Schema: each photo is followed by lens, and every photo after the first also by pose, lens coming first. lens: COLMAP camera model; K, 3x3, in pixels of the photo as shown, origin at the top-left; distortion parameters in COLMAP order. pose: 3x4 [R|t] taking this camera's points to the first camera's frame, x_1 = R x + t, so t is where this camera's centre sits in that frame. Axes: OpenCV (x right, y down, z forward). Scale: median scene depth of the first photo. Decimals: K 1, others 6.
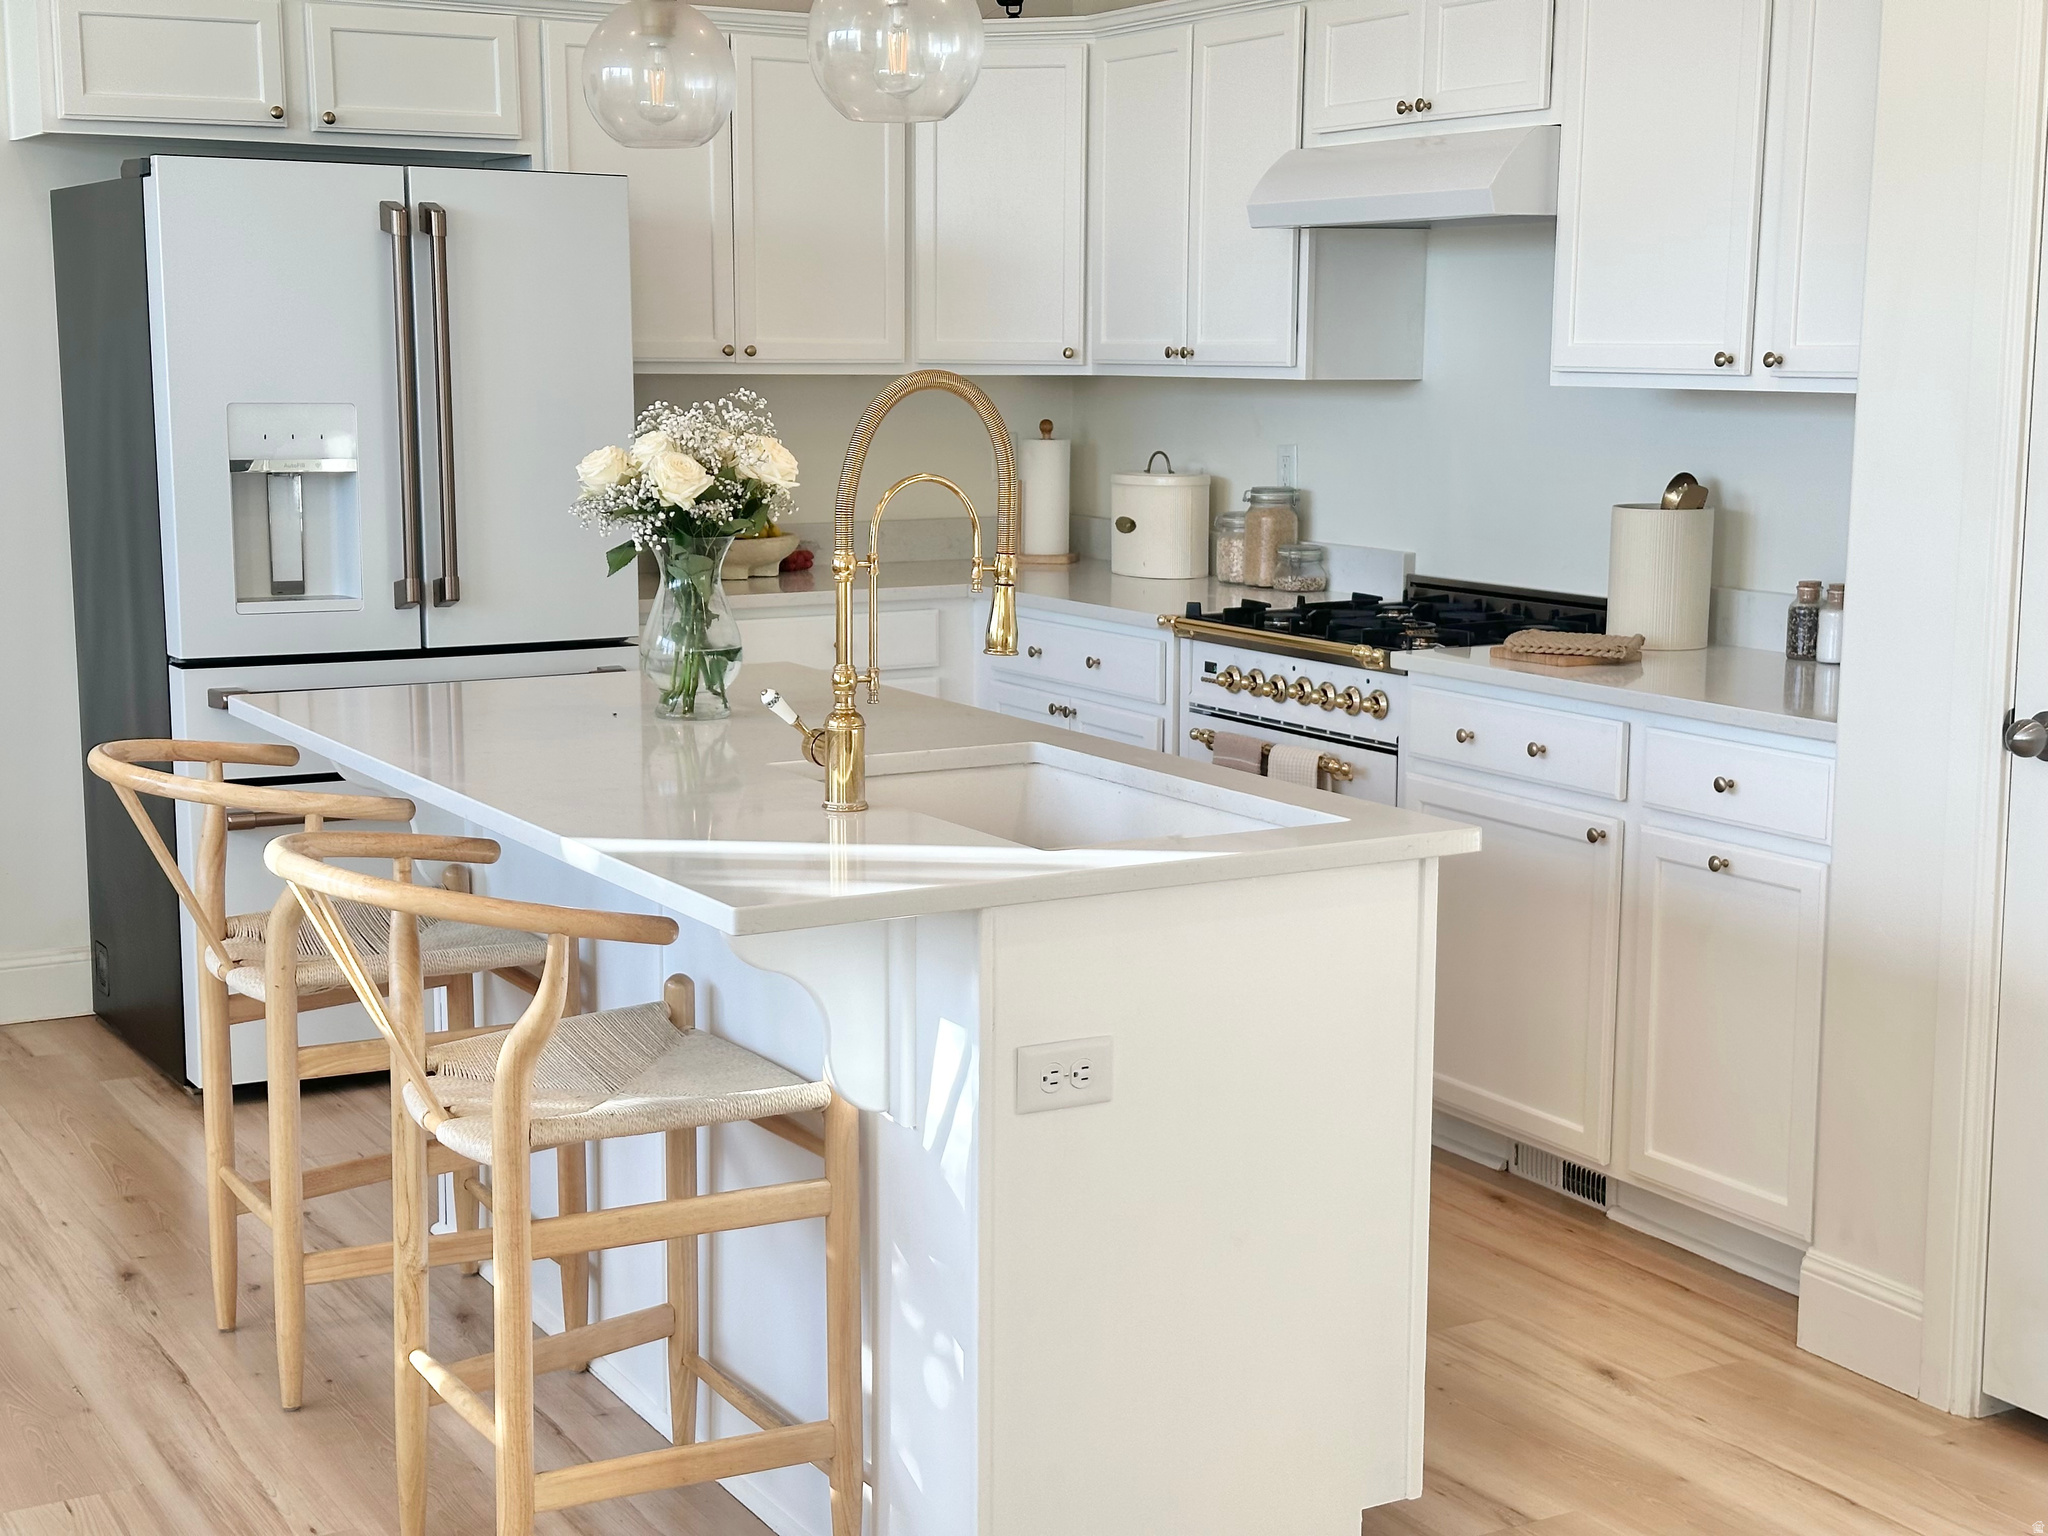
lens RADIAL K [[2816.4, 0, 1024.0], [0, 2816.4, 768.0], [0, 0, 1]] dist [0.313839, -0.792044]
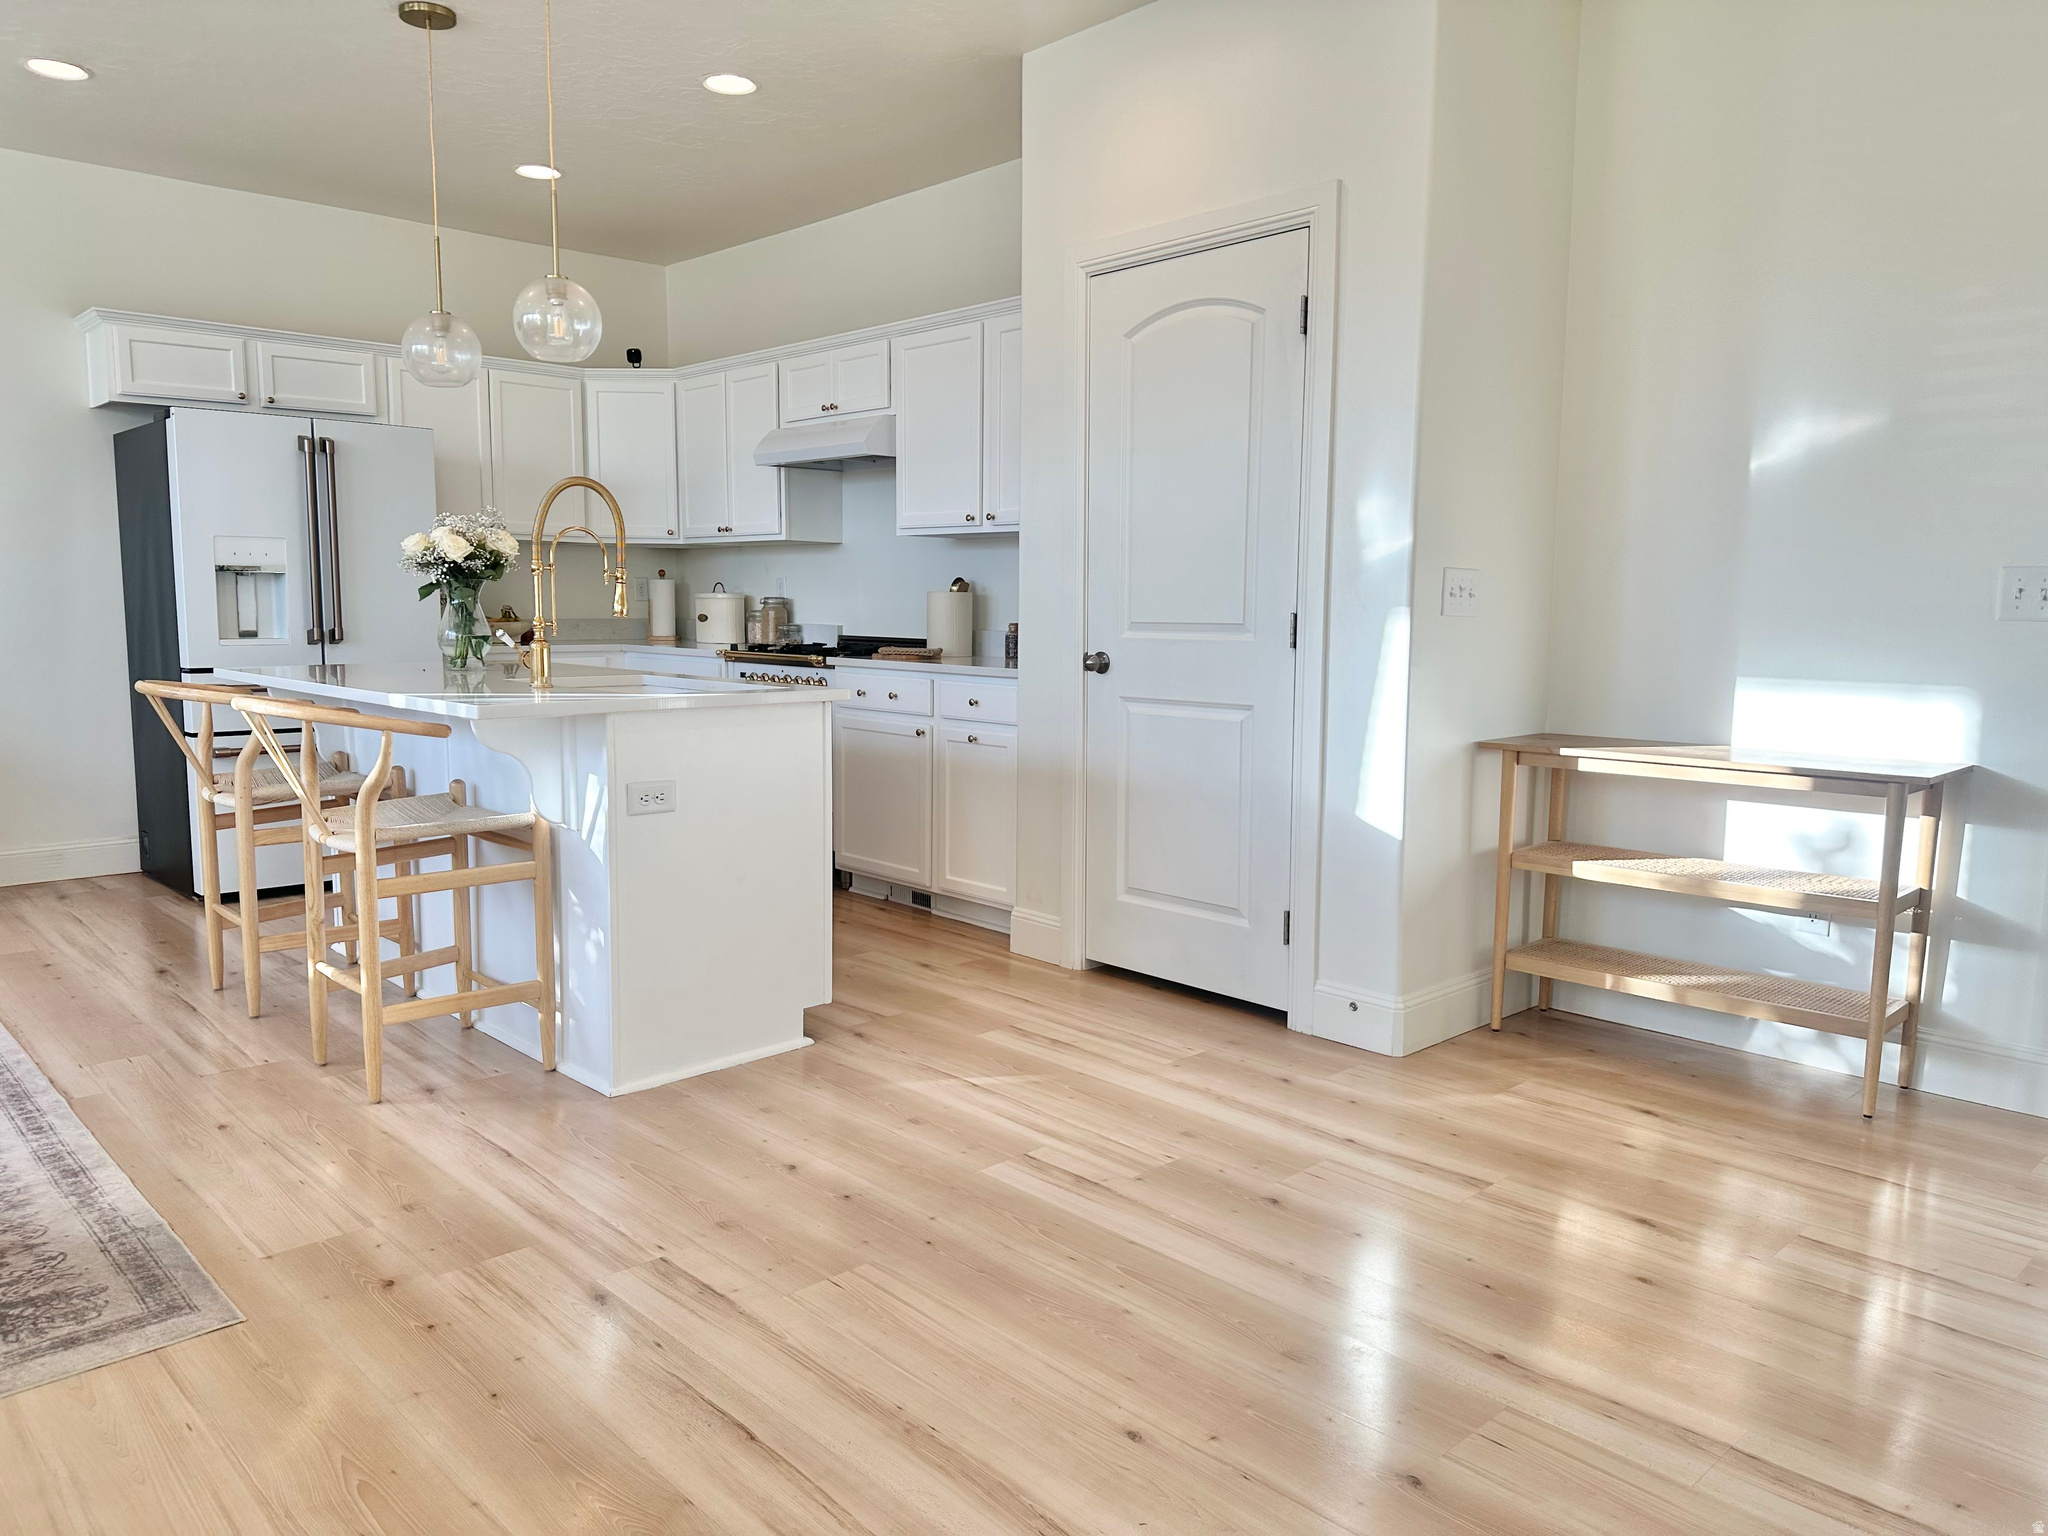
lens RADIAL K [[1444.4, 0, 1024.0], [0, 1444.4, 768.0], [0, 0, 1]] dist [0.058354, -0.063498]
pose [[0.973247, -0.024903, 0.228409, 0.025667], [0.035679, 0.998430, -0.043172, 0.094077], [-0.226976, 0.050167, 0.972607, -0.072162]]
